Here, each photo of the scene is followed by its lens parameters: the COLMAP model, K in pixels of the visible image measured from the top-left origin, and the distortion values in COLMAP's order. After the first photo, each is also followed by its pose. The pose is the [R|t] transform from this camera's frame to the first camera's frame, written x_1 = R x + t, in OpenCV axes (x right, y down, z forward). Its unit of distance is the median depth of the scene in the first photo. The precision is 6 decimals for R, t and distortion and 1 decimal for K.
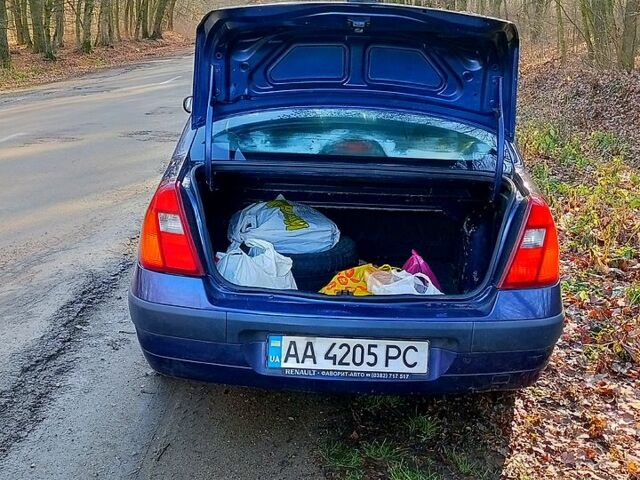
lens RADIAL K [[806.0, 0, 322.6], [0, 806.0, 235.3], [0, 0, 1]] dist [0.048622, 0.000000]
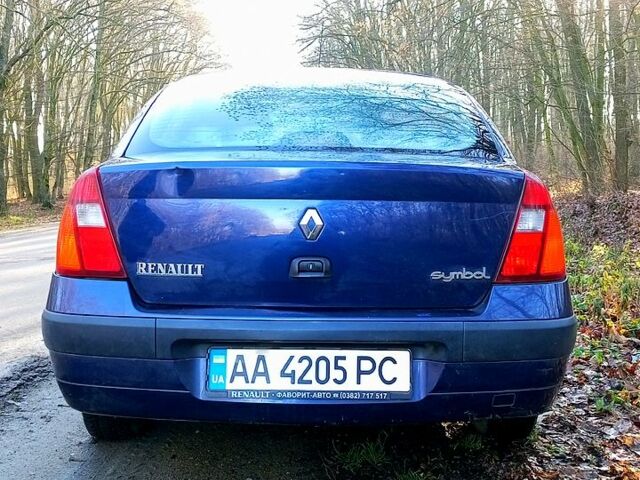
lens RADIAL K [[806.0, 0, 325.0], [0, 806.0, 241.3], [0, 0, 1]] dist [0.048622, 0.000000]
pose [[0.999542, -0.030277, -0.000265, 0.050585], [0.029694, 0.981917, -0.186969, 0.172052], [0.005922, 0.186876, 0.982366, 0.192734]]
